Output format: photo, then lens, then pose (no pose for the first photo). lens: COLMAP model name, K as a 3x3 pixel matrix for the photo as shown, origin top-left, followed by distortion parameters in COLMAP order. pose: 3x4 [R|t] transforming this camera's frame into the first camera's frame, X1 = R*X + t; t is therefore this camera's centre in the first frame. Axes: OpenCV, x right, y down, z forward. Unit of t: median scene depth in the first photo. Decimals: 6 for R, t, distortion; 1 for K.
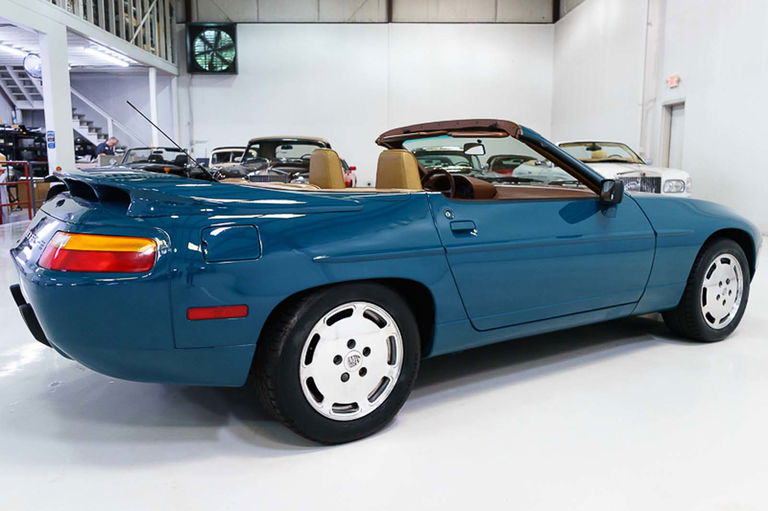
lens RADIAL K [[616.4, 0, 384.0], [0, 616.4, 255.5], [0, 0, 1]] dist [-0.011805, 0.001472]
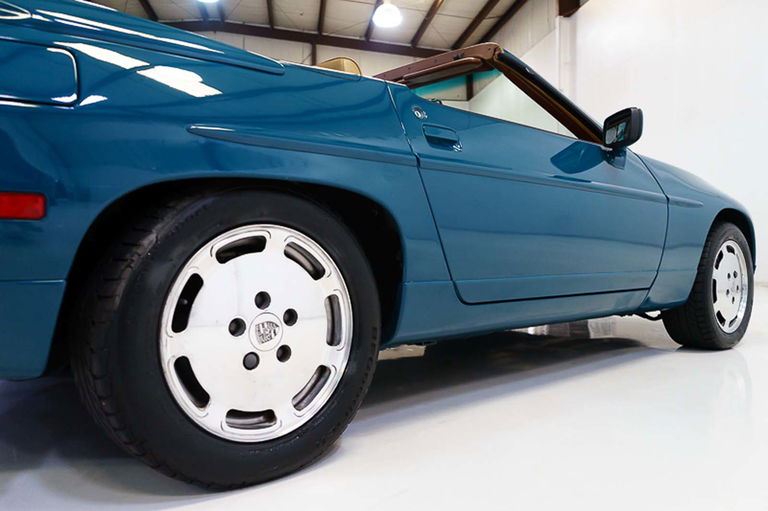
lens RADIAL K [[600.5, 0, 384.0], [0, 600.5, 255.5], [0, 0, 1]] dist [-0.006500, -0.006670]
pose [[0.992149, -0.005109, 0.124960, -0.010877], [0.019617, 0.993154, -0.115153, 0.156316], [-0.123517, 0.116700, 0.985457, 0.414126]]
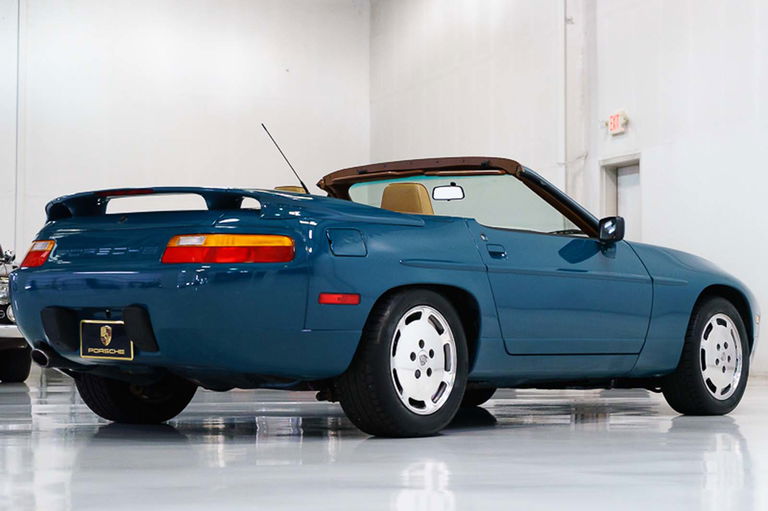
lens RADIAL K [[1519.7, 0, 384.0], [0, 1519.7, 255.5], [0, 0, 1]] dist [0.003753, 0.034900]
pose [[0.958516, 0.009679, 0.284874, -0.835711], [0.041271, 0.984179, -0.172303, 0.423483], [-0.282035, 0.176913, 0.942952, -1.476148]]
